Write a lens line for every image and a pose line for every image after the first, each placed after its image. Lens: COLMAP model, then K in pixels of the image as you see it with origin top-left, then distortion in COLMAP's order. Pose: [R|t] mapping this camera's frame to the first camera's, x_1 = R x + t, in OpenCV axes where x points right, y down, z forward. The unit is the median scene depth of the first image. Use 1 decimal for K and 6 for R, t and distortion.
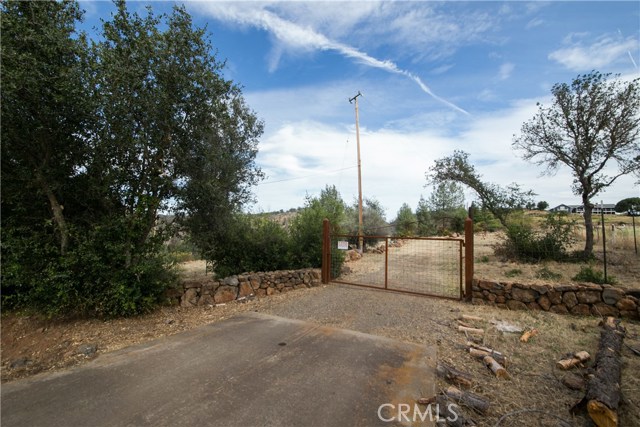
lens RADIAL K [[248.1, 0, 340.0], [0, 248.1, 214.2], [0, 0, 1]] dist [0.017525, -0.025332]
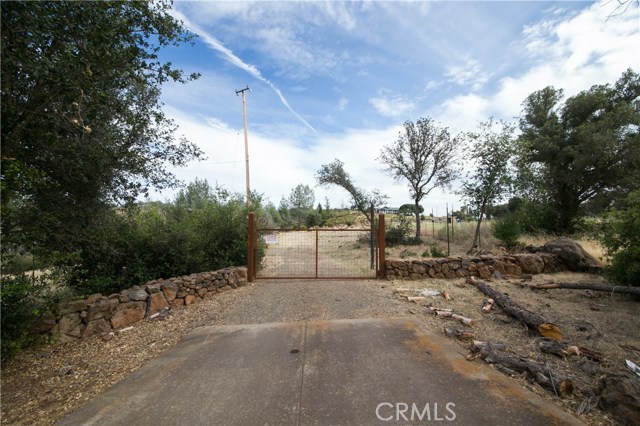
lens RADIAL K [[227.7, 0, 327.4], [0, 227.7, 213.2], [0, 0, 1]] dist [0.001299, -0.008518]
pose [[0.860988, 0.013427, 0.508448, -0.166343], [-0.015701, 0.999877, 0.000183, 0.011865], [-0.508383, -0.008141, 0.861093, 0.080950]]
